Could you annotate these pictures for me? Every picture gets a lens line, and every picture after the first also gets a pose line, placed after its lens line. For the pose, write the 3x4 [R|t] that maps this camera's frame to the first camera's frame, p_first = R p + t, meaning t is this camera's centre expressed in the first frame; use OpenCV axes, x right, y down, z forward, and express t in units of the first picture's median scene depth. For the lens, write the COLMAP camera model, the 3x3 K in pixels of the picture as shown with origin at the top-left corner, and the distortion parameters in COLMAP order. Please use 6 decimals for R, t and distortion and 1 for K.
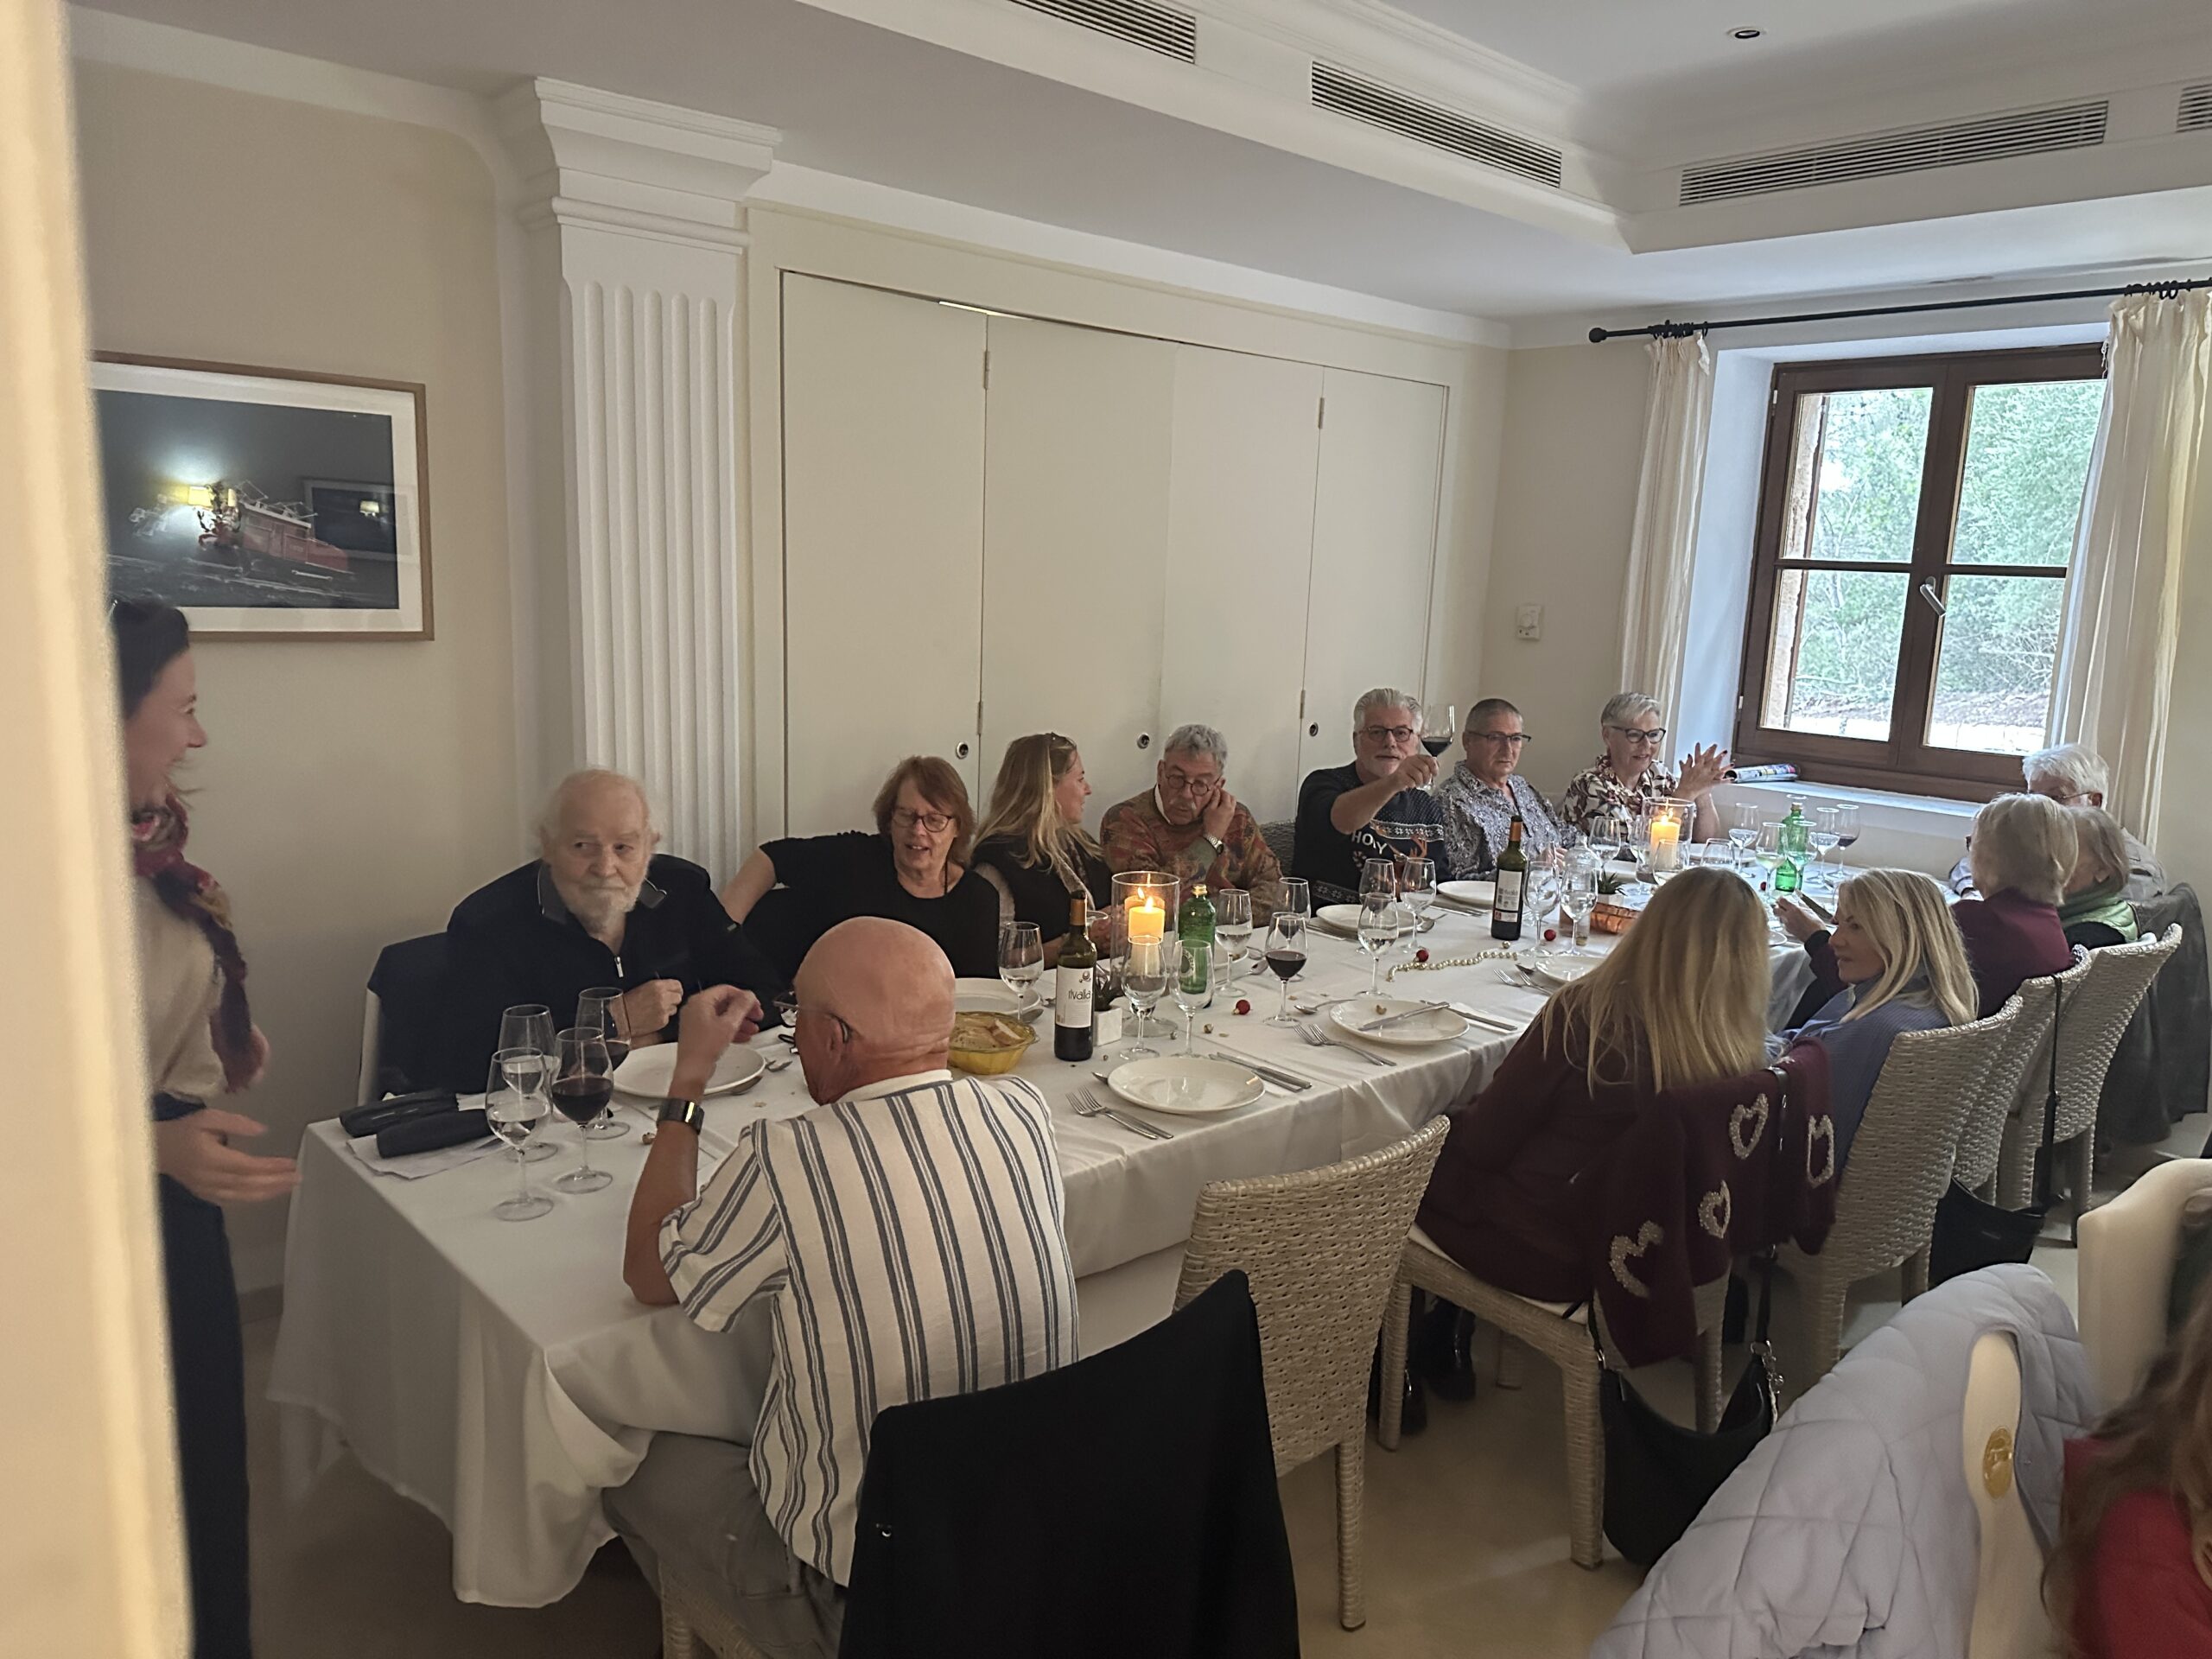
lens RADIAL K [[1581.1, 0, 1106.0], [0, 1581.1, 829.5], [0, 0, 1]] dist [0.081291, -0.093500]
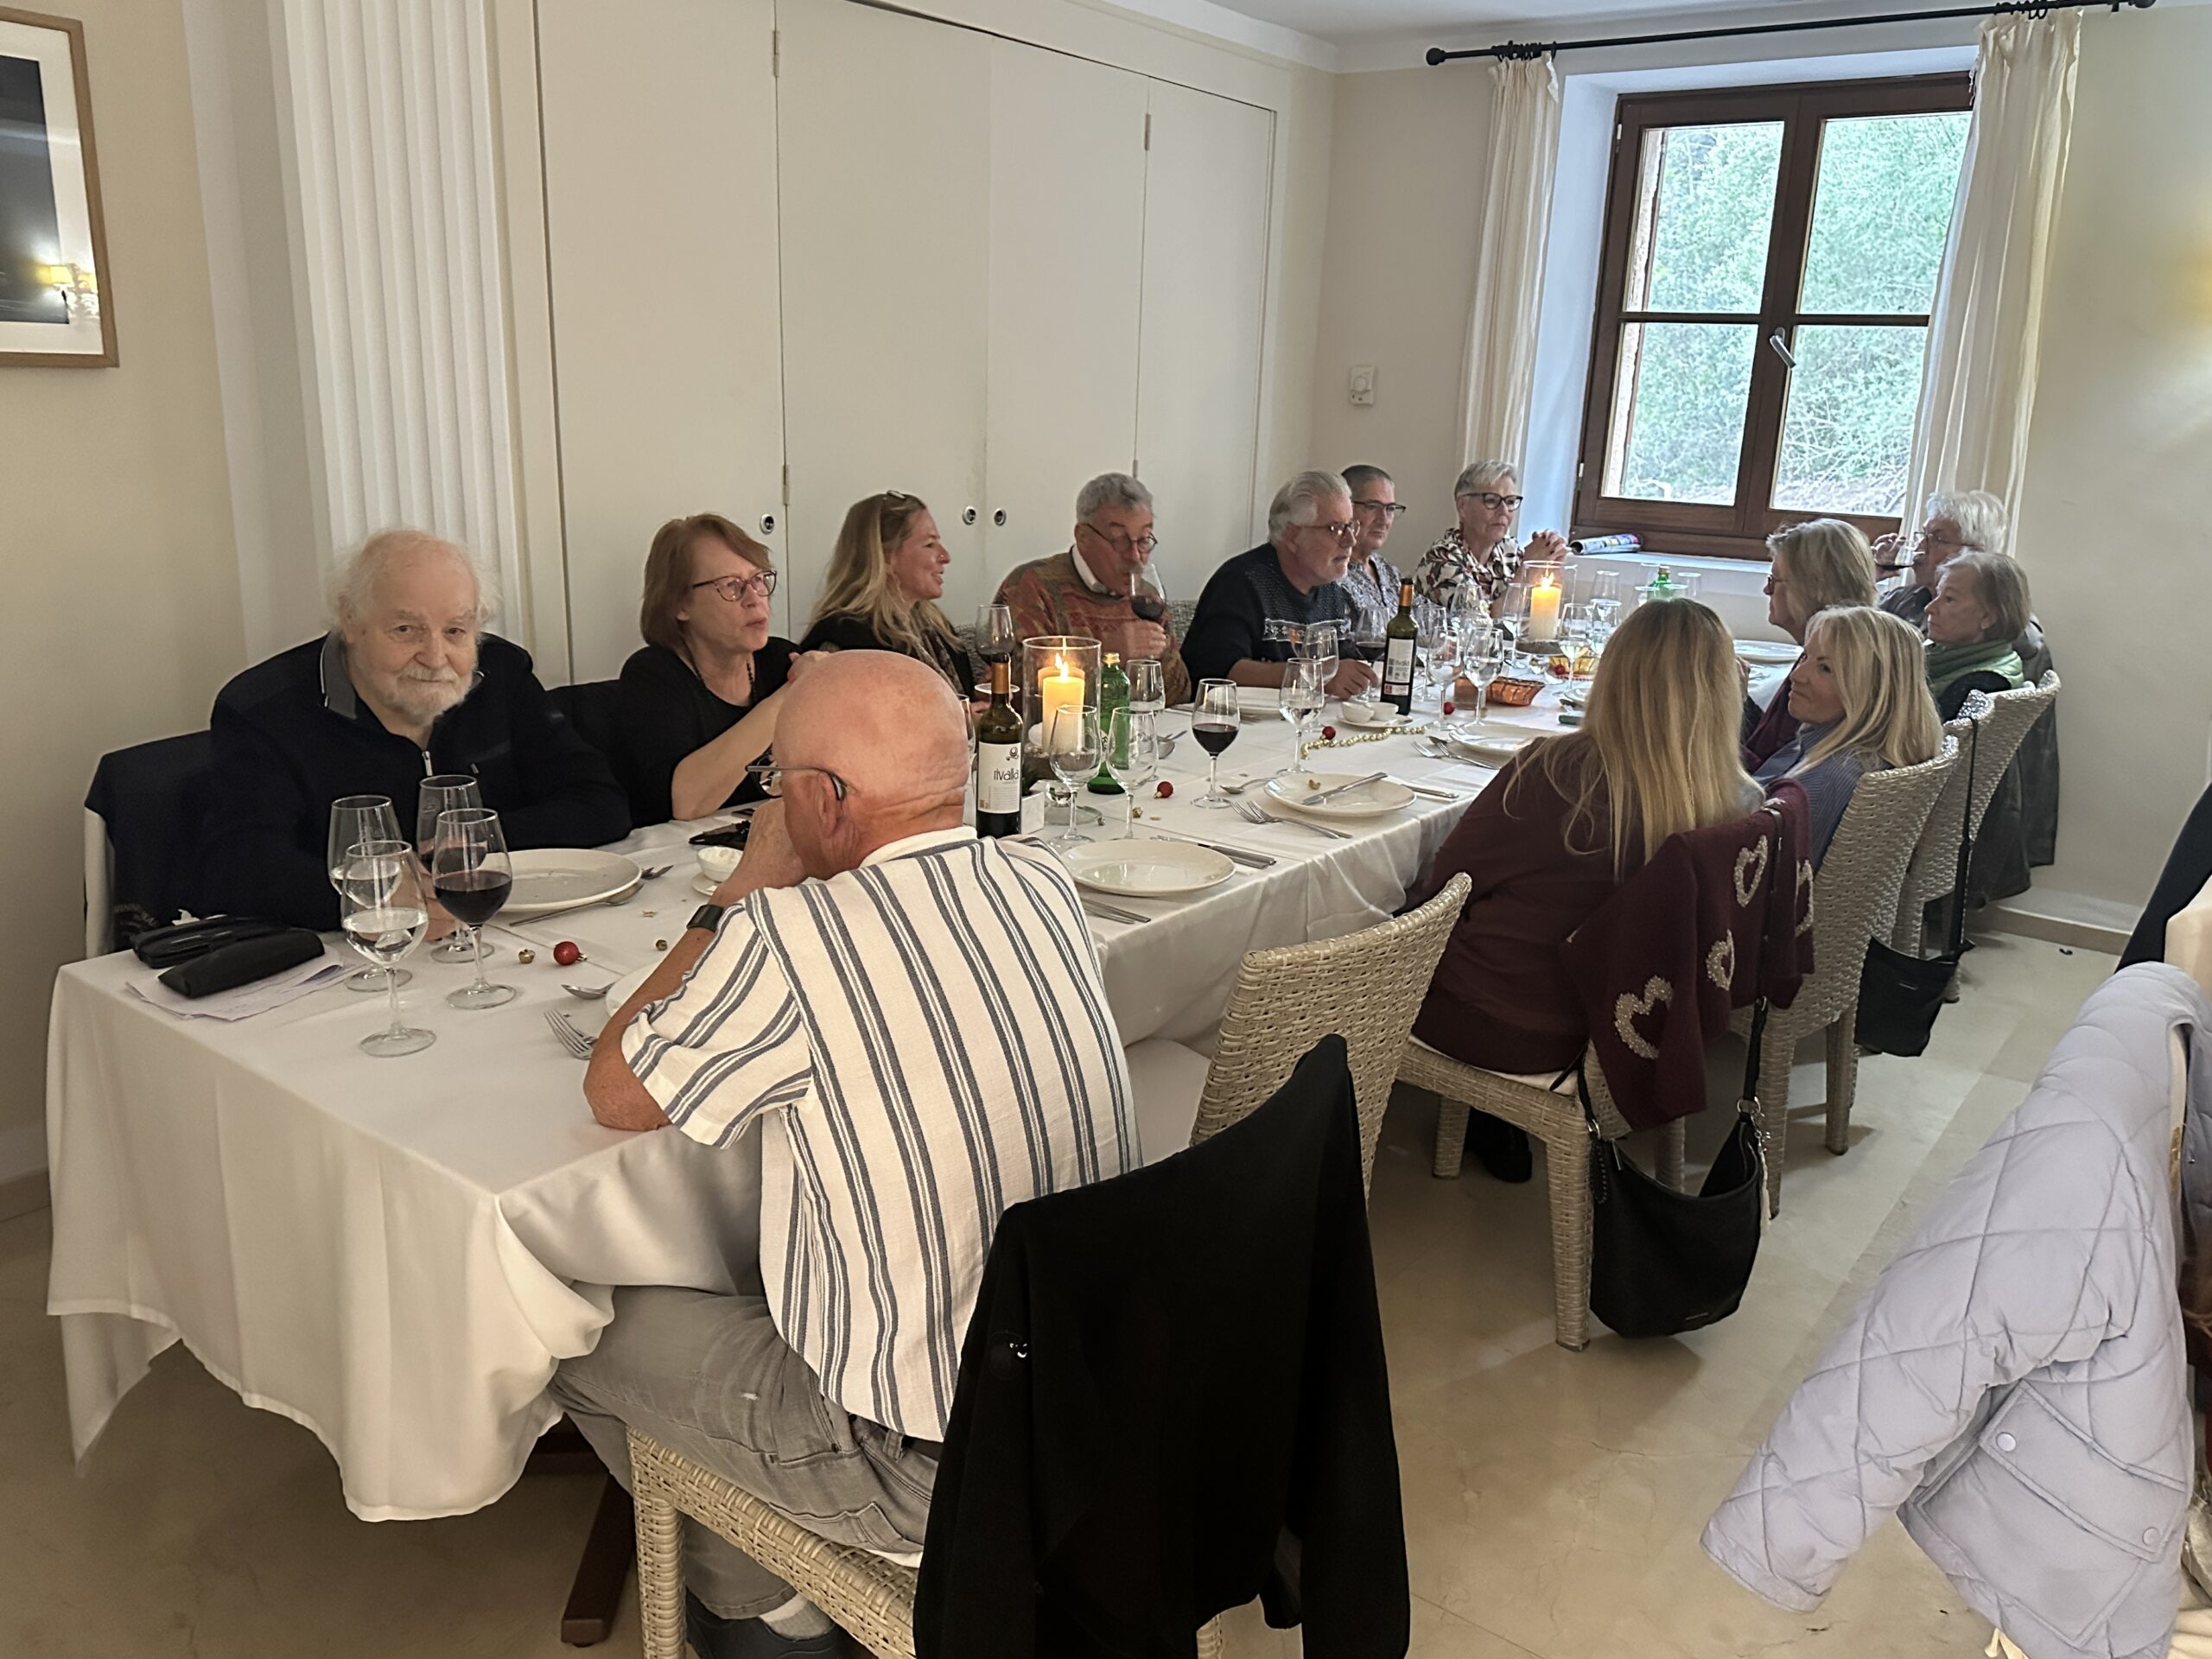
lens RADIAL K [[1698.2, 0, 1106.0], [0, 1698.2, 829.5], [0, 0, 1]] dist [0.077679, -0.090330]
pose [[0.981532, -0.048994, 0.184916, -0.132333], [0.032145, 0.995144, 0.093036, 0.049830], [-0.188577, -0.085374, 0.978341, 0.085233]]
